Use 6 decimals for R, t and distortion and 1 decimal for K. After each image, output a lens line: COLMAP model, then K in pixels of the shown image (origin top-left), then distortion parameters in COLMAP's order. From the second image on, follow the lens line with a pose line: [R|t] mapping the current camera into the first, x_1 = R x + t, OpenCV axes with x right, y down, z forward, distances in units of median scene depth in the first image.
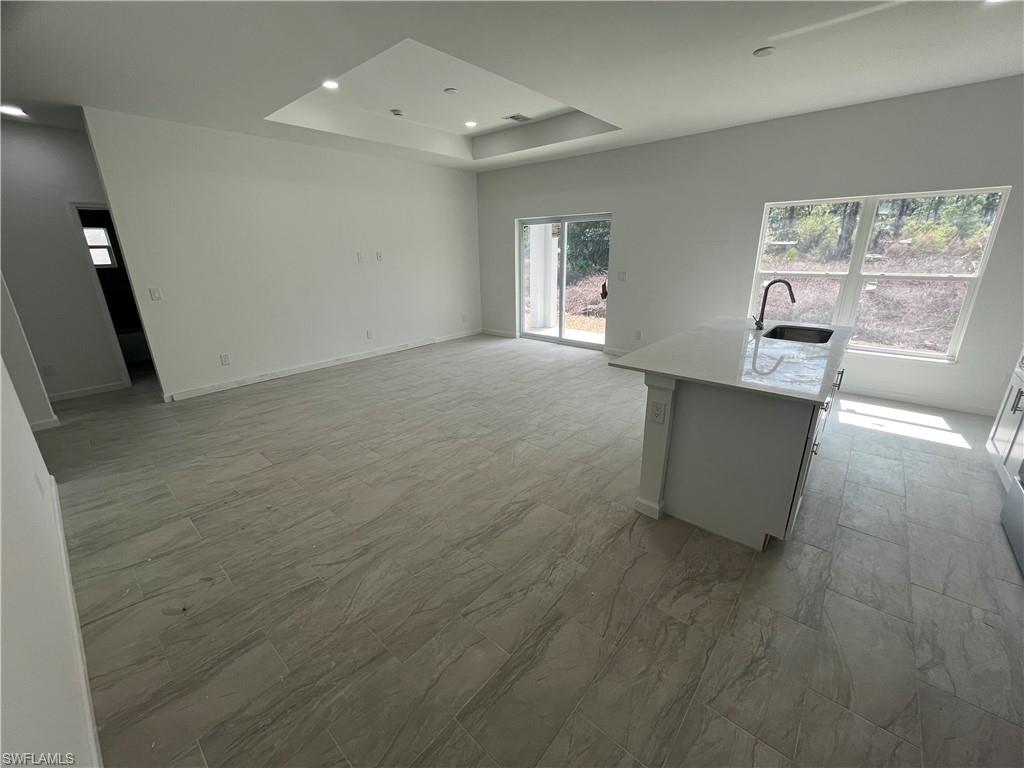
lens RADIAL K [[411.7, 0, 512.1], [0, 411.7, 380.0], [0, 0, 1]] dist [-0.003203, -0.000165]
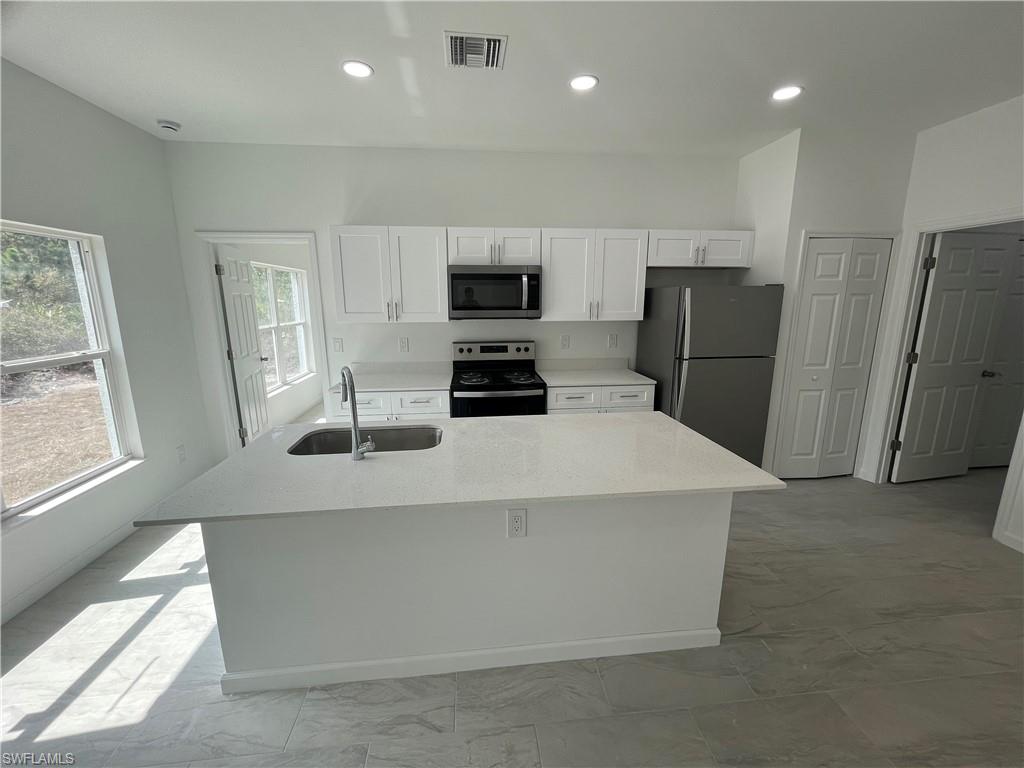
lens RADIAL K [[411.7, 0, 512.1], [0, 411.7, 380.0], [0, 0, 1]] dist [-0.003203, -0.000165]
pose [[-0.731959, -0.114910, 0.671589, 0.104844], [0.220369, 0.892772, 0.392933, -0.406875], [-0.644727, 0.435608, -0.628150, 1.237824]]
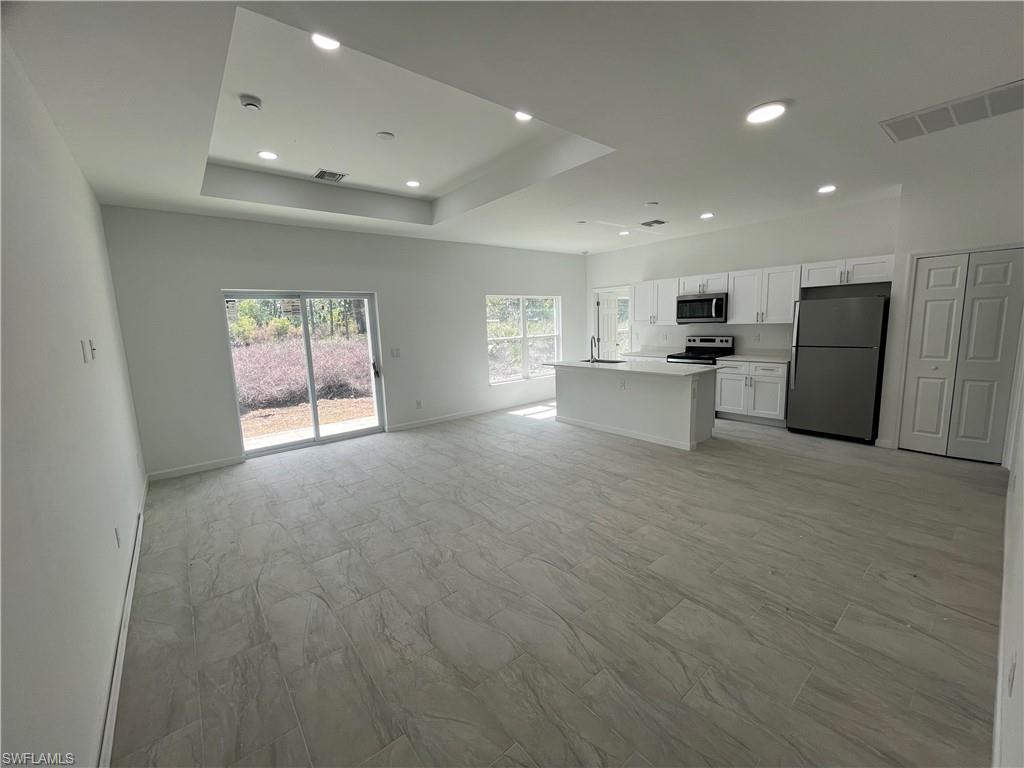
lens RADIAL K [[411.7, 0, 512.1], [0, 411.7, 380.0], [0, 0, 1]] dist [-0.003203, -0.000165]
pose [[0.167256, -0.132229, 0.977006, -1.325446], [0.331099, 0.940946, 0.070667, -0.316183], [-0.928655, 0.311666, 0.201160, 1.047625]]
